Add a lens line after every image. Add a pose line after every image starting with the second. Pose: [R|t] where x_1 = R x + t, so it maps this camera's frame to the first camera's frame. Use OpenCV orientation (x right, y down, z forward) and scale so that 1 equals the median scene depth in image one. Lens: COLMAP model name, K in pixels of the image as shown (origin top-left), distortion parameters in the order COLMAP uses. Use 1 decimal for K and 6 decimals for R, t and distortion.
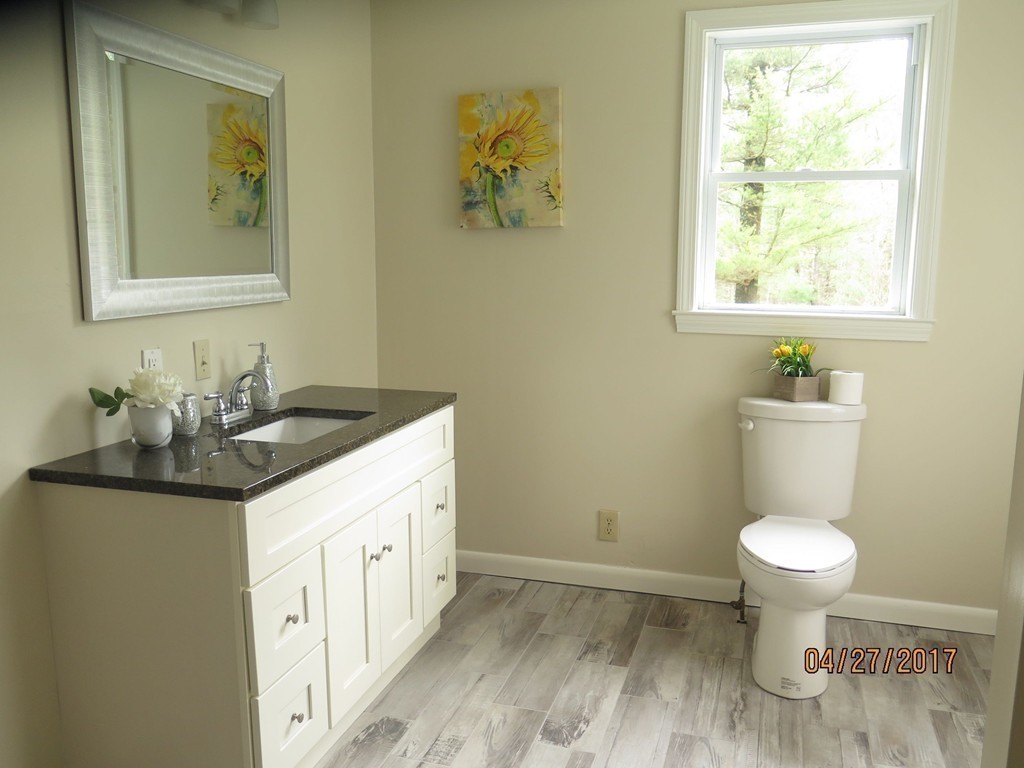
lens RADIAL K [[863.0, 0, 513.3], [0, 863.0, 386.1], [0, 0, 1]] dist [-0.024147, 0.007885]
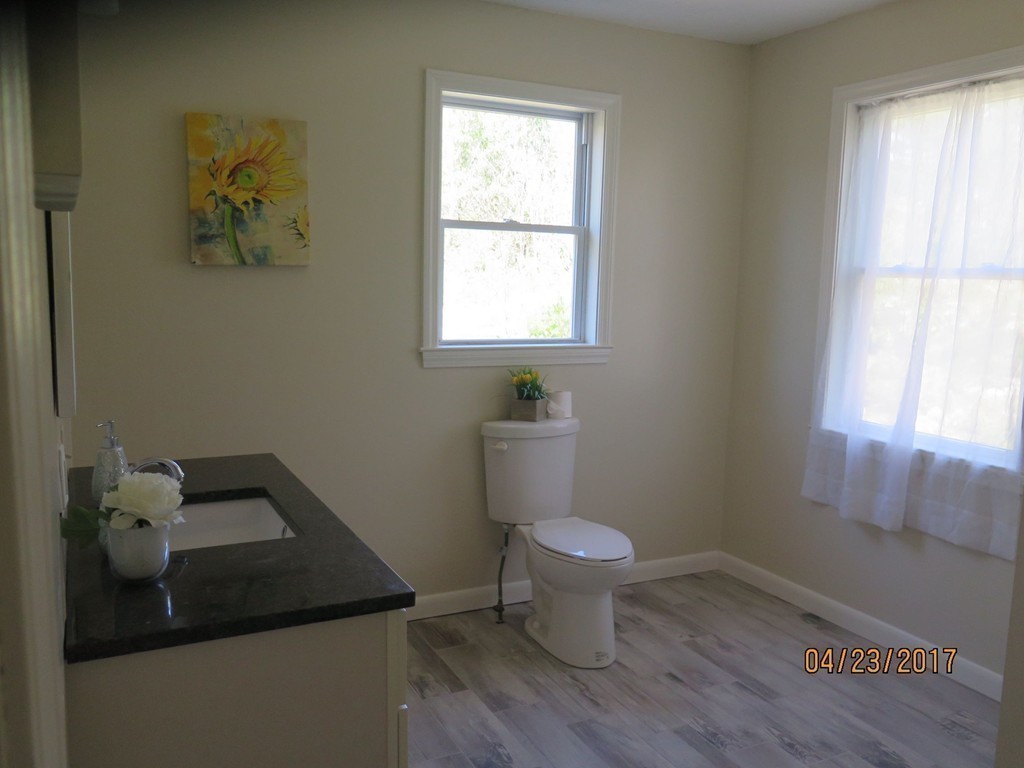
lens RADIAL K [[868.5, 0, 513.6], [0, 868.5, 380.7], [0, 0, 1]] dist [0.009801, 0.005178]
pose [[0.712672, -0.076466, 0.697318, -0.468883], [0.088358, 0.995909, 0.018906, -0.056275], [-0.695911, 0.048140, 0.716513, 0.156558]]
